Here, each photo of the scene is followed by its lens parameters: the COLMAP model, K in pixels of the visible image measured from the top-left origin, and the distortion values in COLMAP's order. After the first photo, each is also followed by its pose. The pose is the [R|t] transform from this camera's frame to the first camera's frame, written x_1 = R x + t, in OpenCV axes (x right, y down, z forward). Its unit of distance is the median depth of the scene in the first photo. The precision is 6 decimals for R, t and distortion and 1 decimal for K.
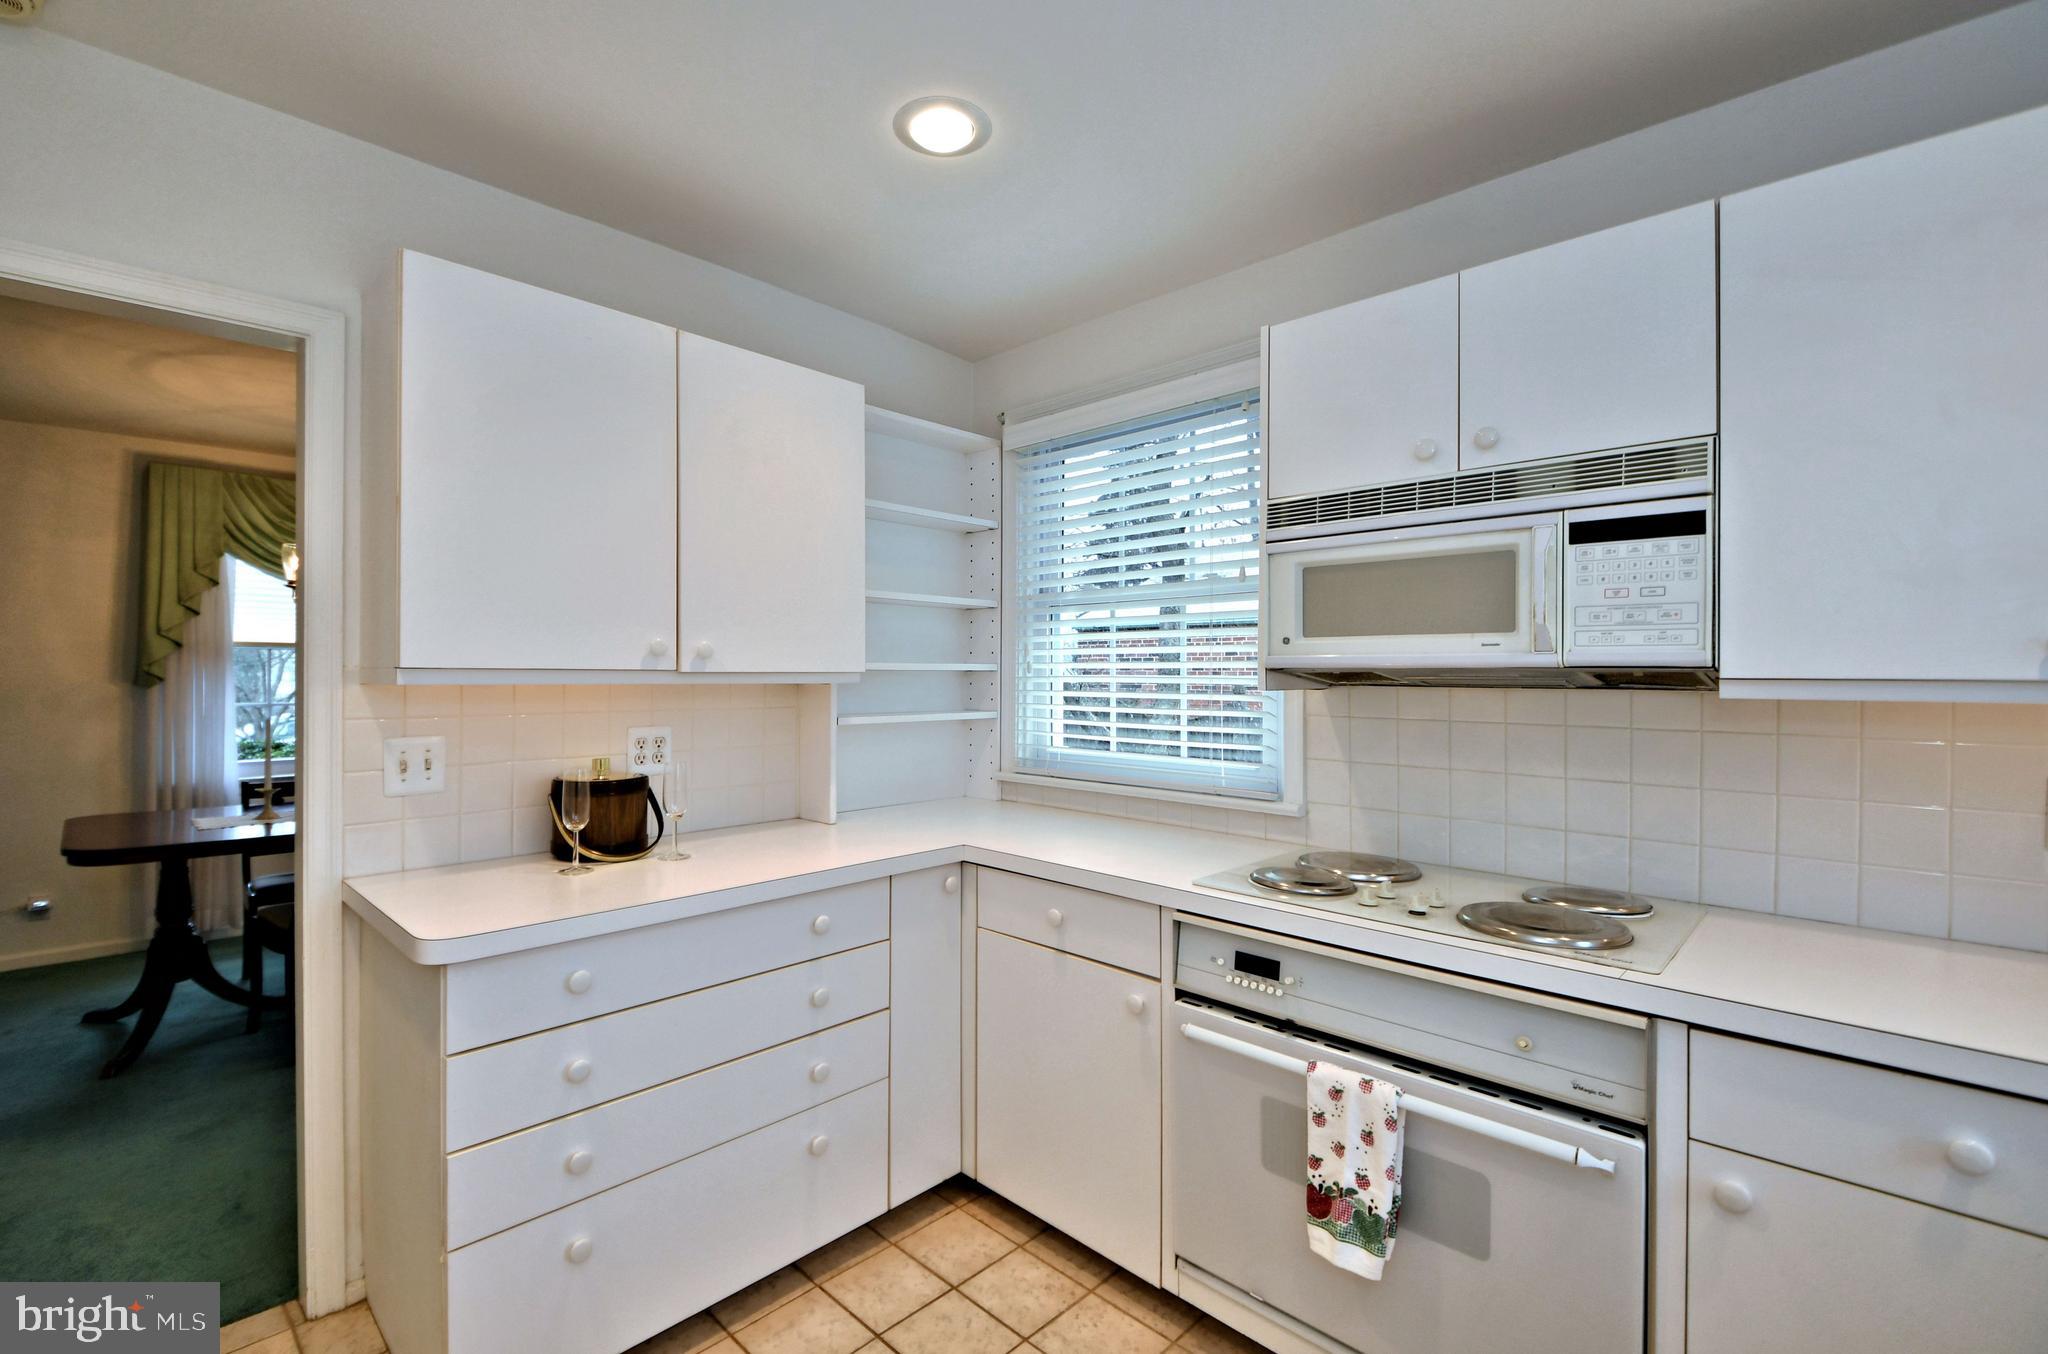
lens RADIAL K [[913.7, 0, 1027.0], [0, 913.7, 670.6], [0, 0, 1]] dist [0.002997, -0.003515]
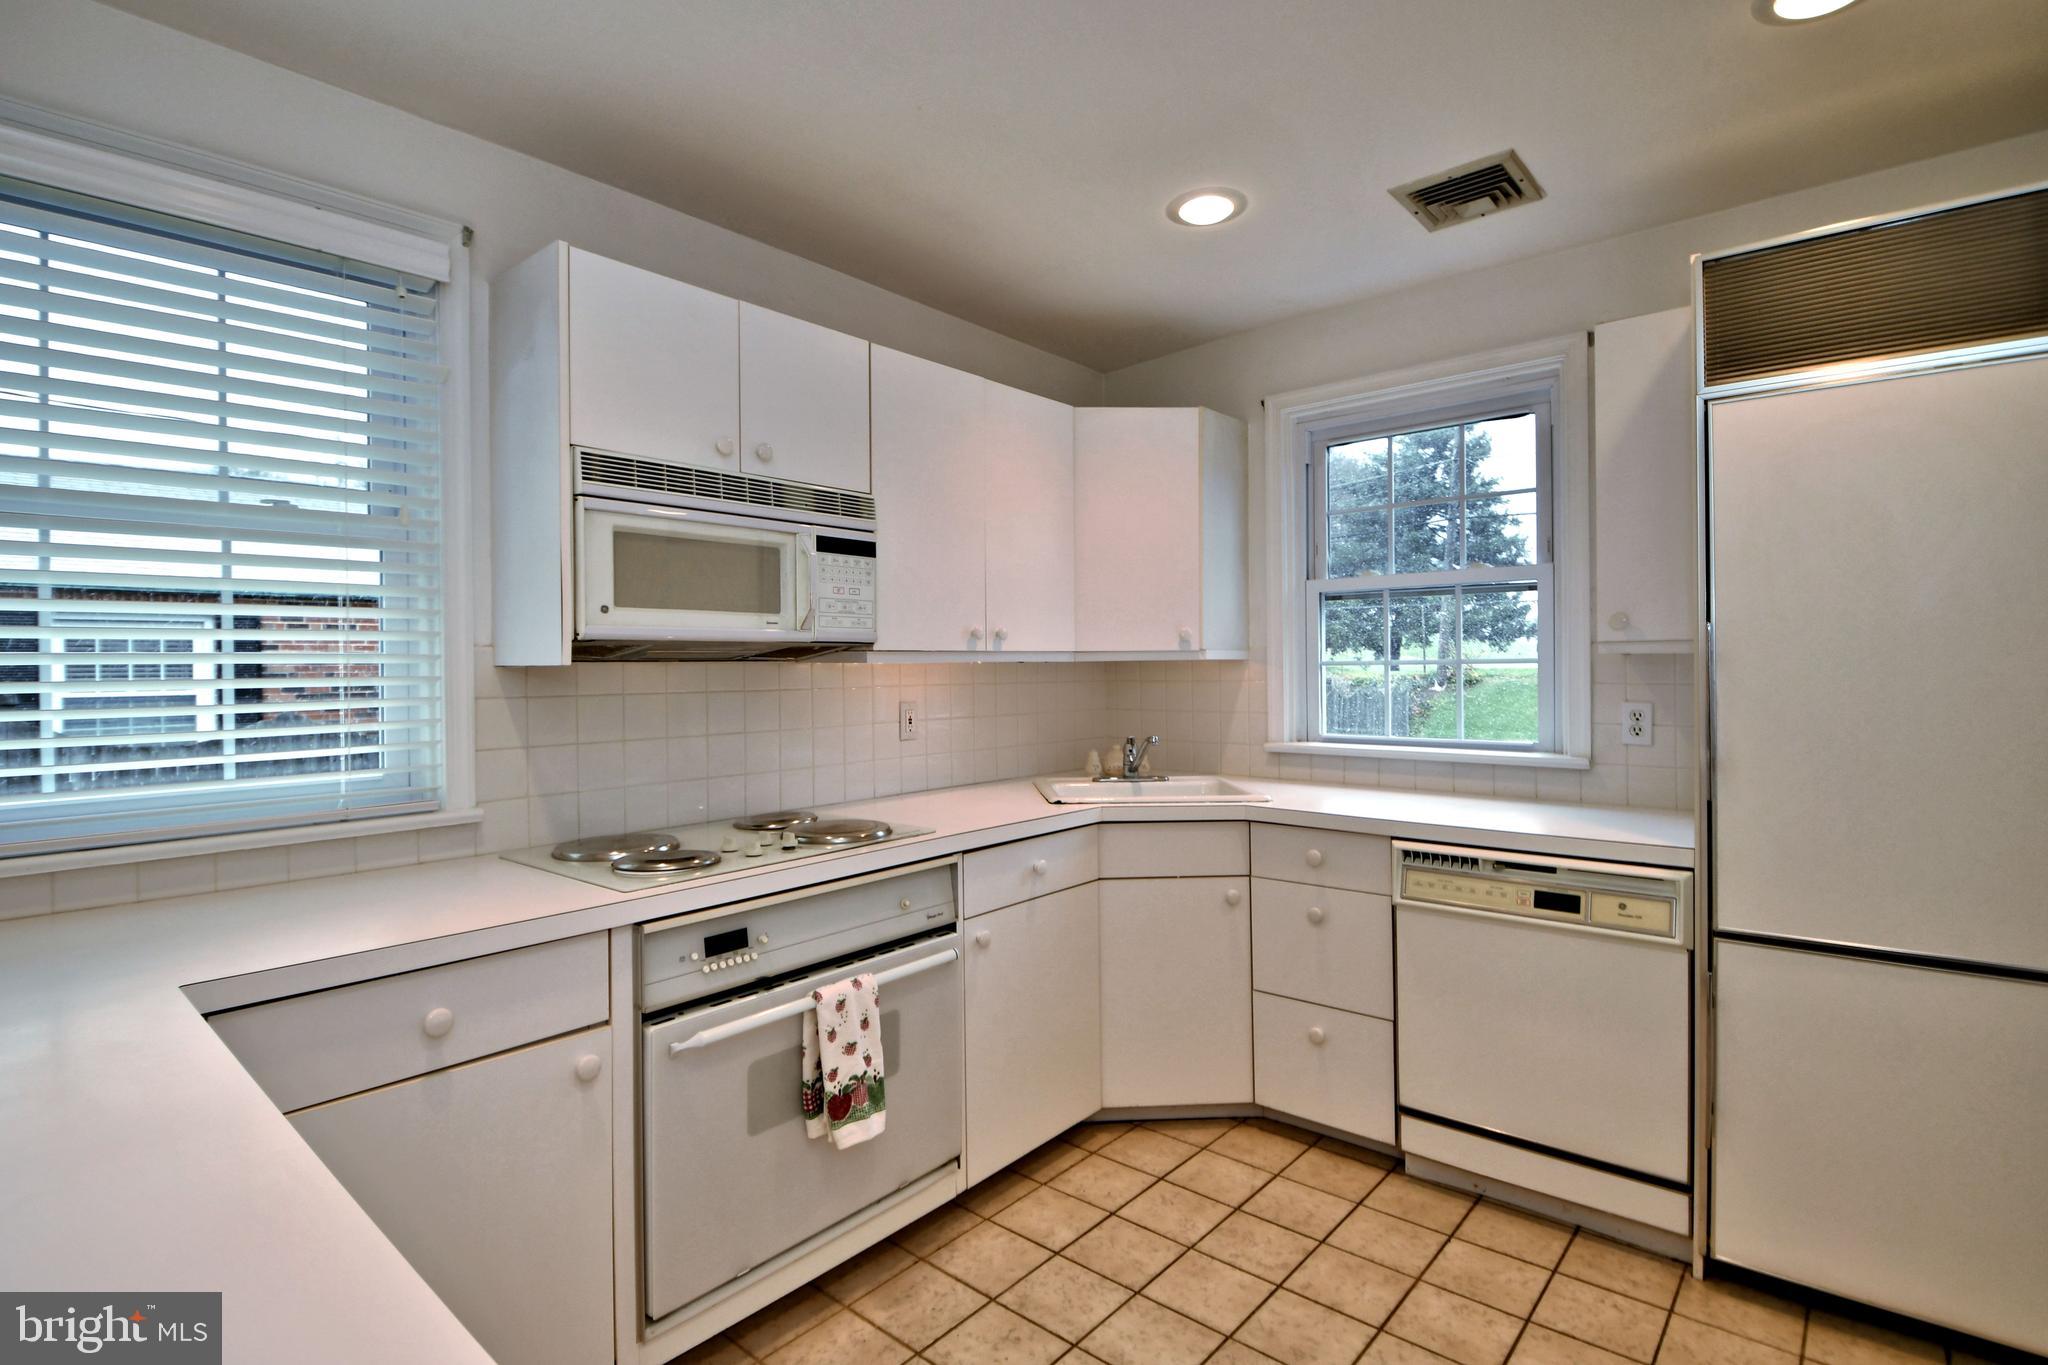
lens RADIAL K [[968.8, 0, 1009.4], [0, 968.8, 662.9], [0, 0, 1]] dist [0.014713, -0.012298]
pose [[-0.045428, -0.002722, 0.998964, -0.683562], [0.007652, 0.999966, 0.003072, 0.019704], [-0.998938, 0.007784, -0.045406, 0.635669]]
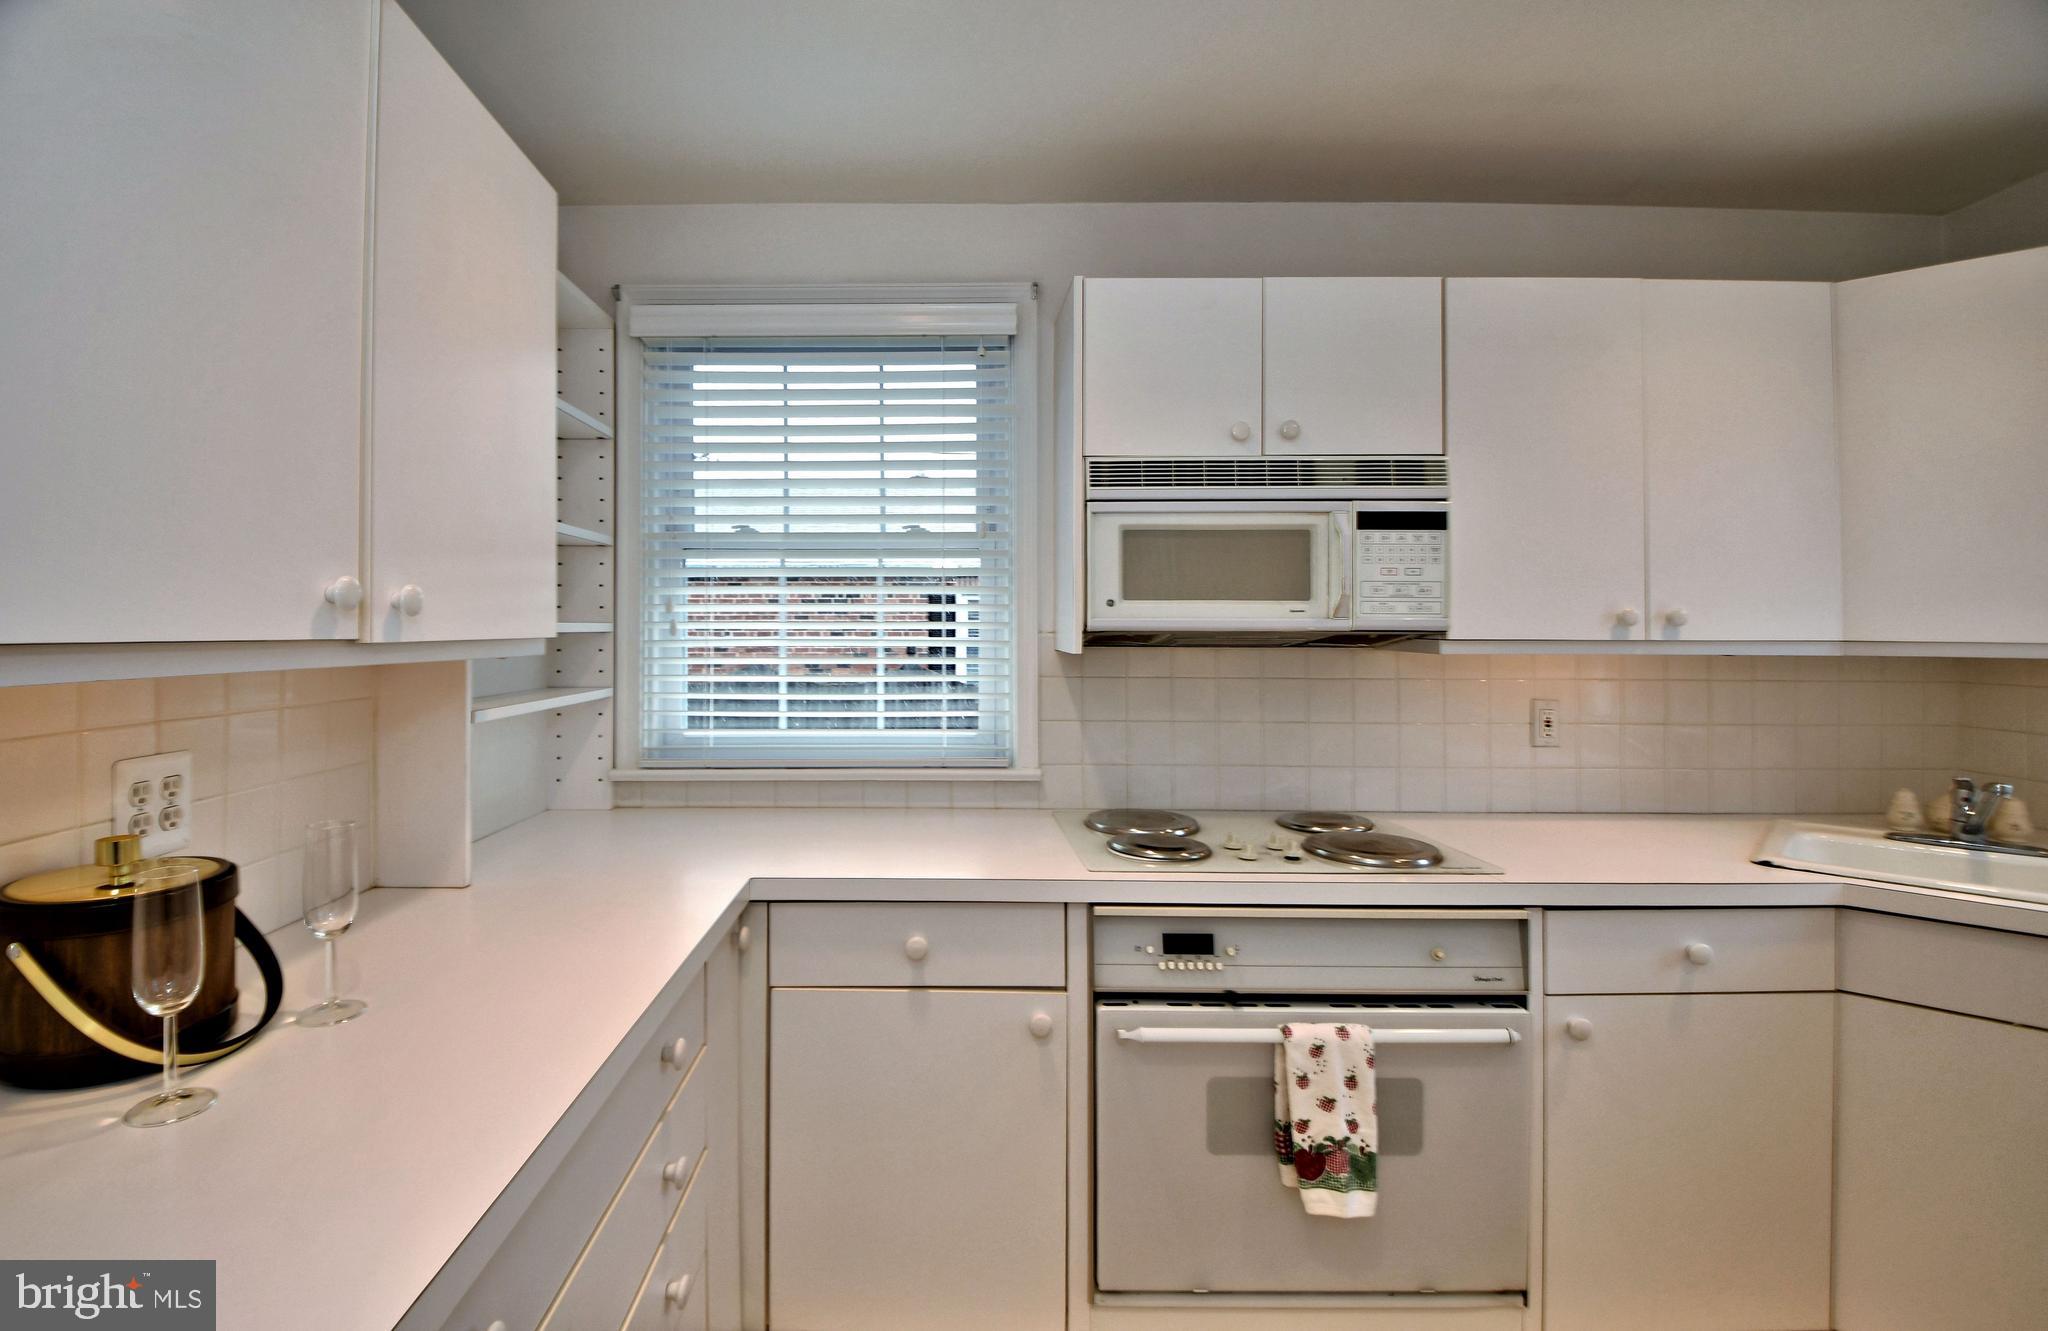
lens RADIAL K [[895.5, 0, 942.8], [0, 895.5, 619.1], [0, 0, 1]] dist [0.006413, -0.006513]
pose [[0.722424, 0.005854, 0.691426, -0.500358], [-0.001709, 0.999976, -0.006681, -0.008980], [-0.691448, 0.003645, 0.722417, 0.427151]]
